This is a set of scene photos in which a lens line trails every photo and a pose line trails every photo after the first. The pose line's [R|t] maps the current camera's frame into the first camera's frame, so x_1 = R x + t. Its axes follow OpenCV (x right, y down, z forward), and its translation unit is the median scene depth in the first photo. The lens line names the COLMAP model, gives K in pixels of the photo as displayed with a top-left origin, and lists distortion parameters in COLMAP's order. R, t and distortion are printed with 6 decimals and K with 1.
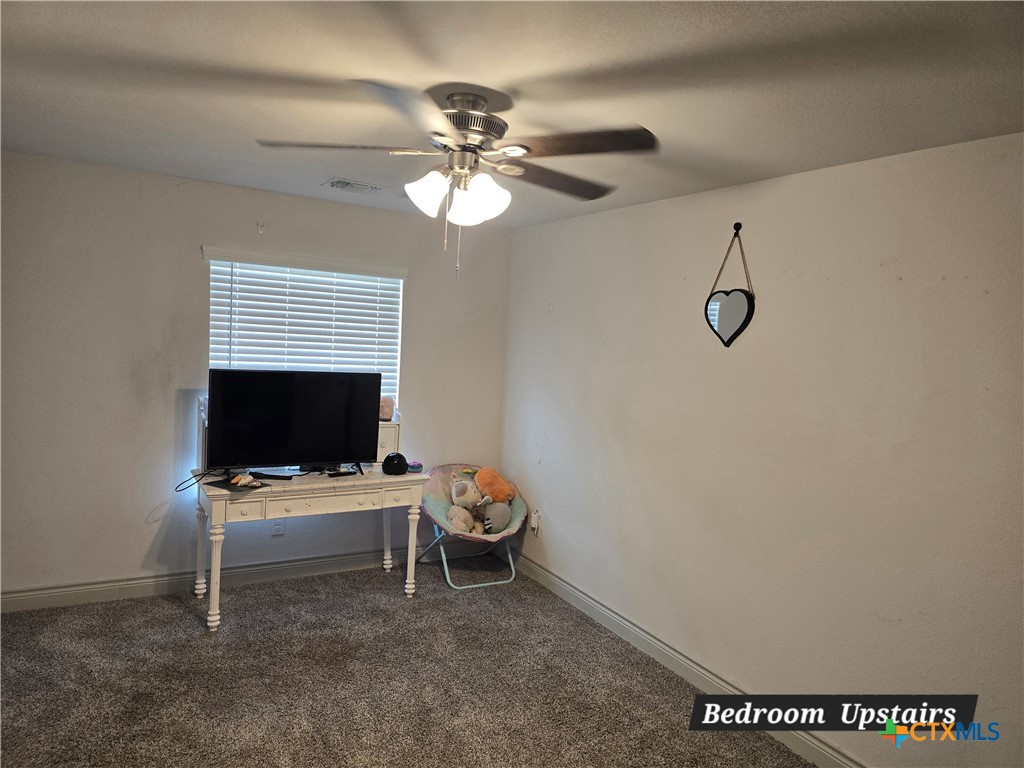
lens RADIAL K [[687.5, 0, 512.9], [0, 687.5, 380.6], [0, 0, 1]] dist [0.049851, -0.053945]
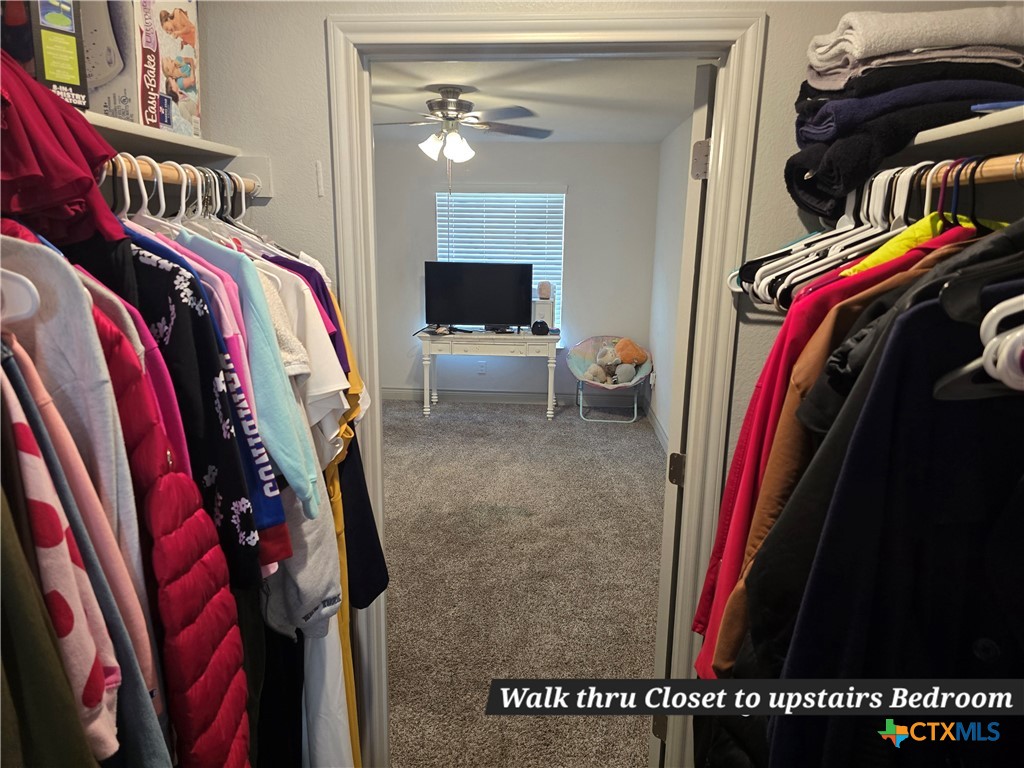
lens RADIAL K [[687.5, 0, 511.1], [0, 687.5, 387.9], [0, 0, 1]] dist [0.049851, -0.053945]
pose [[0.835682, 0.075373, -0.544017, 0.580709], [-0.006852, 0.991892, 0.126901, 0.064229], [0.549170, -0.102321, 0.829423, -0.247739]]
